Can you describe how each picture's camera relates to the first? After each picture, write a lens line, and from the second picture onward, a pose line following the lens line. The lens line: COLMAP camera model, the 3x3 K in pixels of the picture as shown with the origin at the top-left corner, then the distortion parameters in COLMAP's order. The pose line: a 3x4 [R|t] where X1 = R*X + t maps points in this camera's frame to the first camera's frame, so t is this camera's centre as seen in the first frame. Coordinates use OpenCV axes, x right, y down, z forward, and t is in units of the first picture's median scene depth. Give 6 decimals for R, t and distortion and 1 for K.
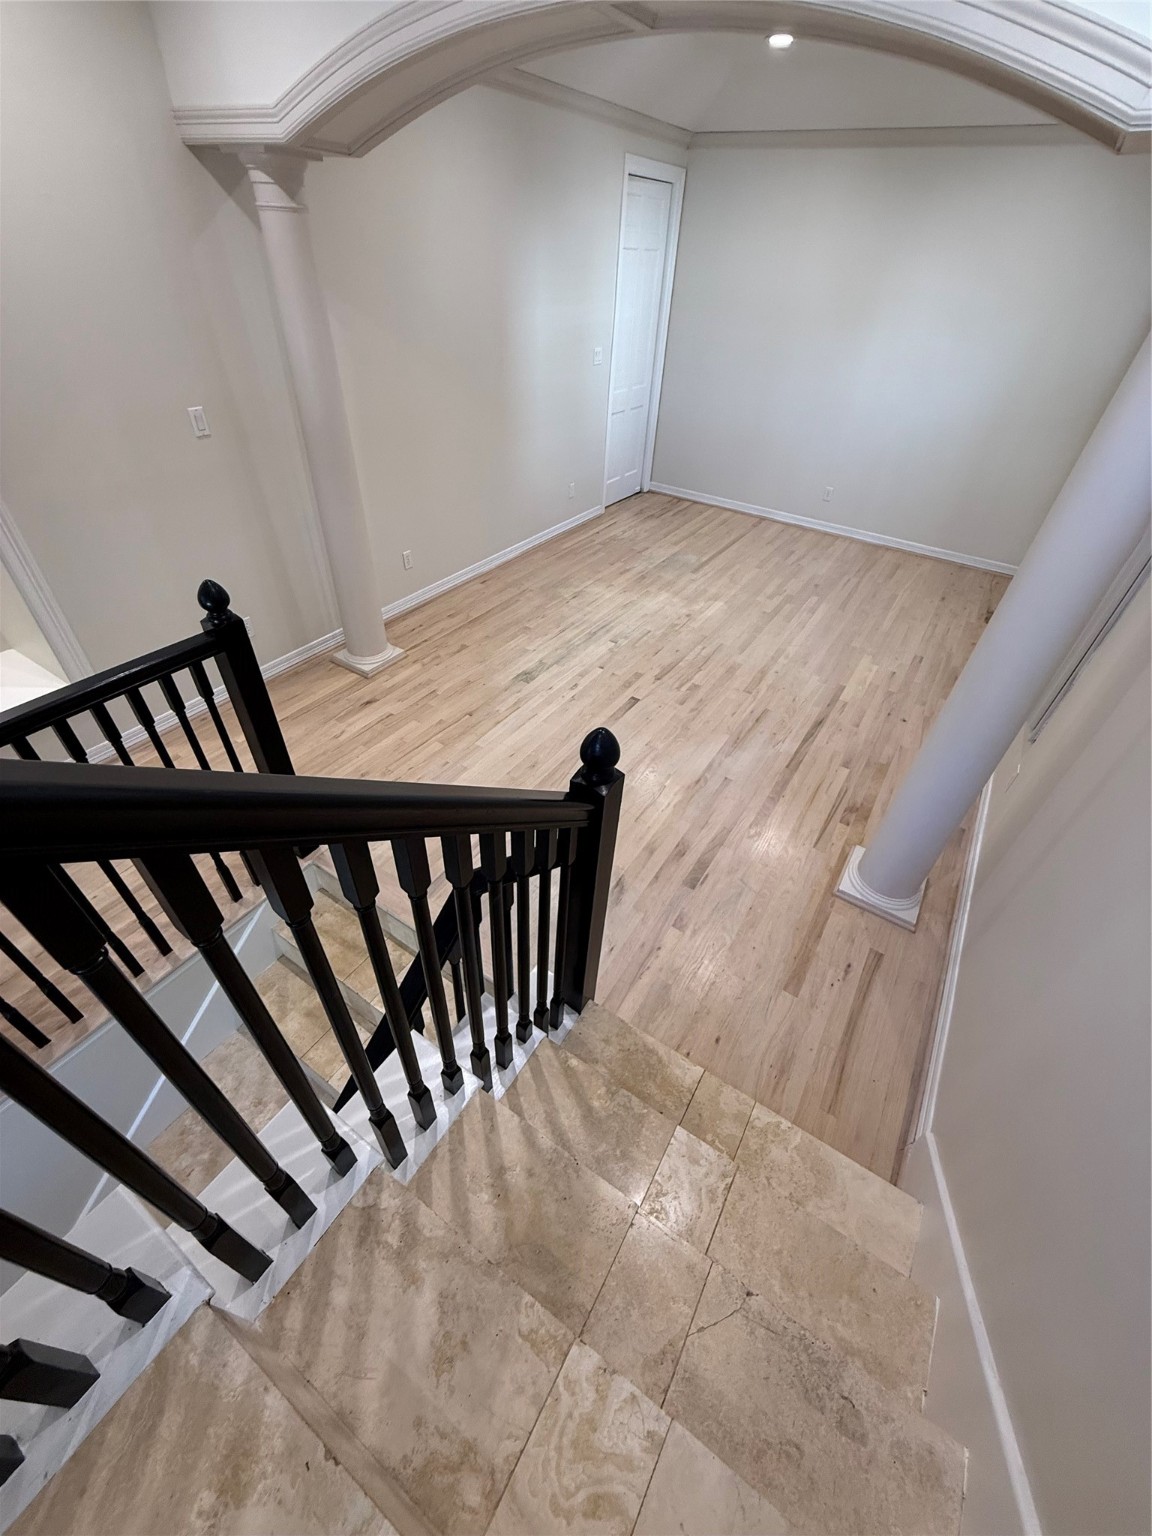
lens RADIAL K [[611.7, 0, 574.2], [0, 611.7, 768.0], [0, 0, 1]] dist [-0.000894, 0.000321]
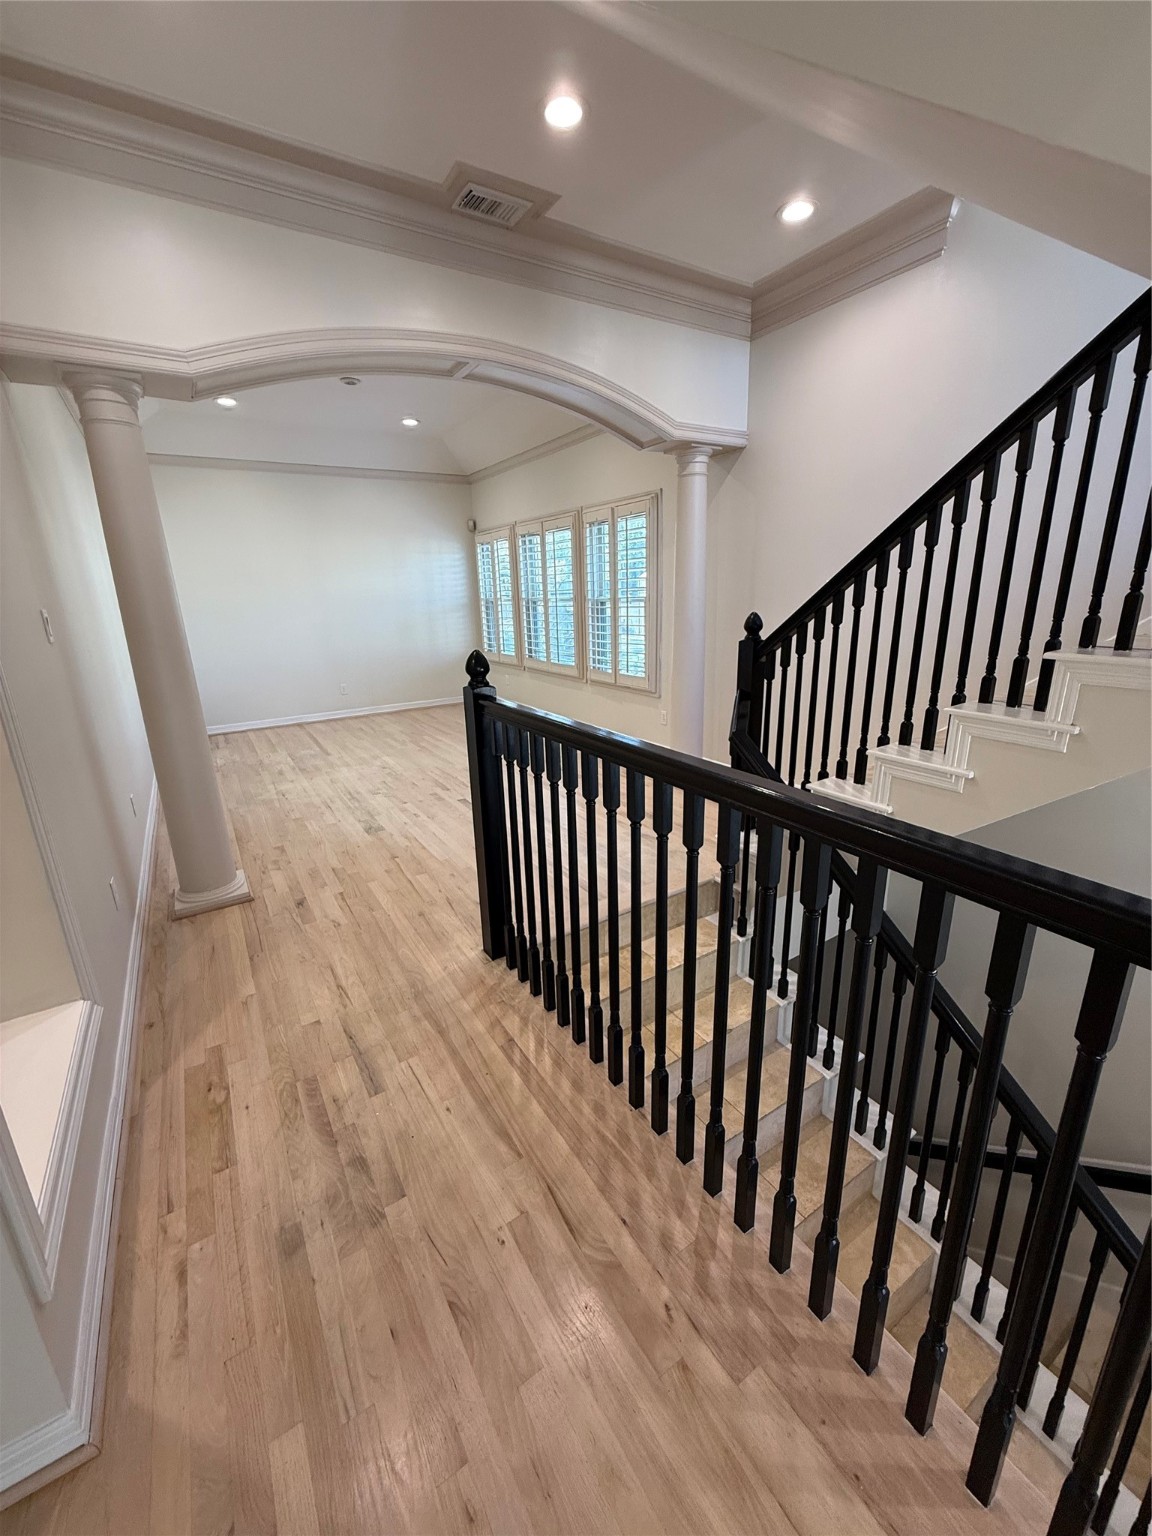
lens RADIAL K [[611.7, 0, 580.0], [0, 611.7, 766.1], [0, 0, 1]] dist [-0.000894, 0.000321]
pose [[0.413100, -0.311231, 0.855853, -0.629603], [0.630629, 0.775764, -0.022283, 0.006813], [-0.657005, 0.548931, 0.516740, 0.155008]]
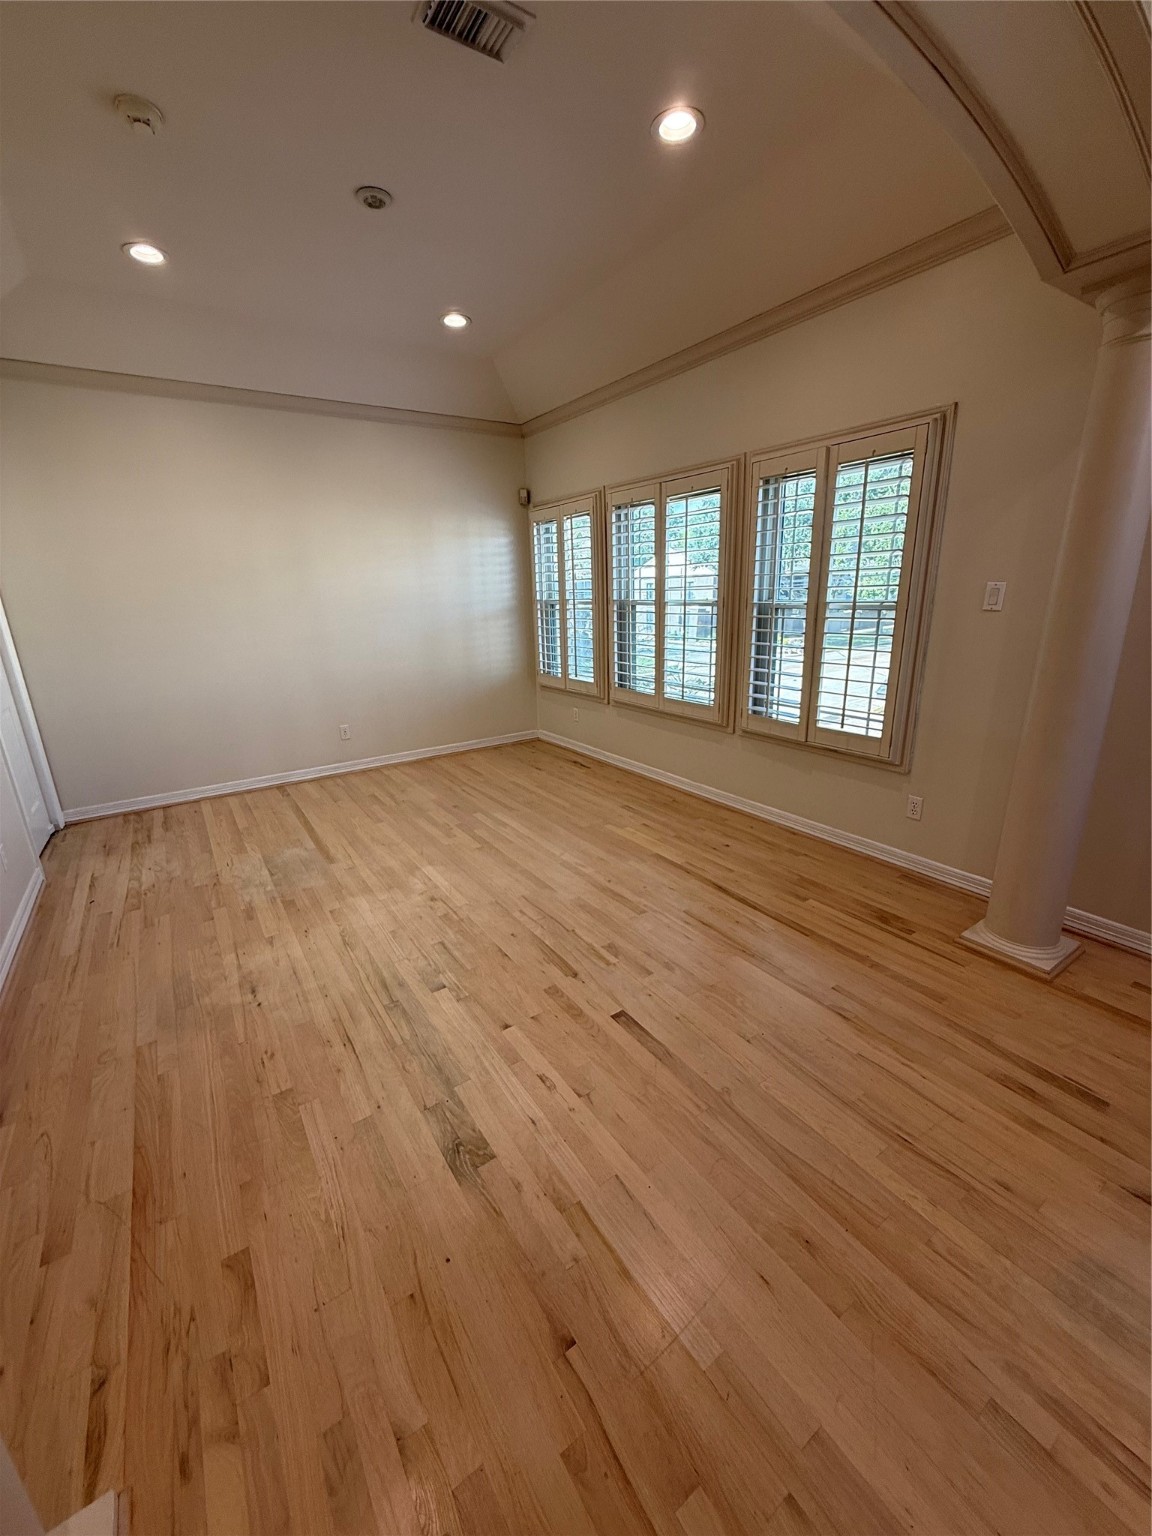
lens RADIAL K [[611.7, 0, 577.8], [0, 611.7, 766.7], [0, 0, 1]] dist [-0.000894, 0.000321]
pose [[0.387993, -0.317056, 0.865411, -0.272188], [0.636016, 0.771672, -0.002435, -0.251093], [-0.667041, 0.551361, 0.501056, 0.471878]]
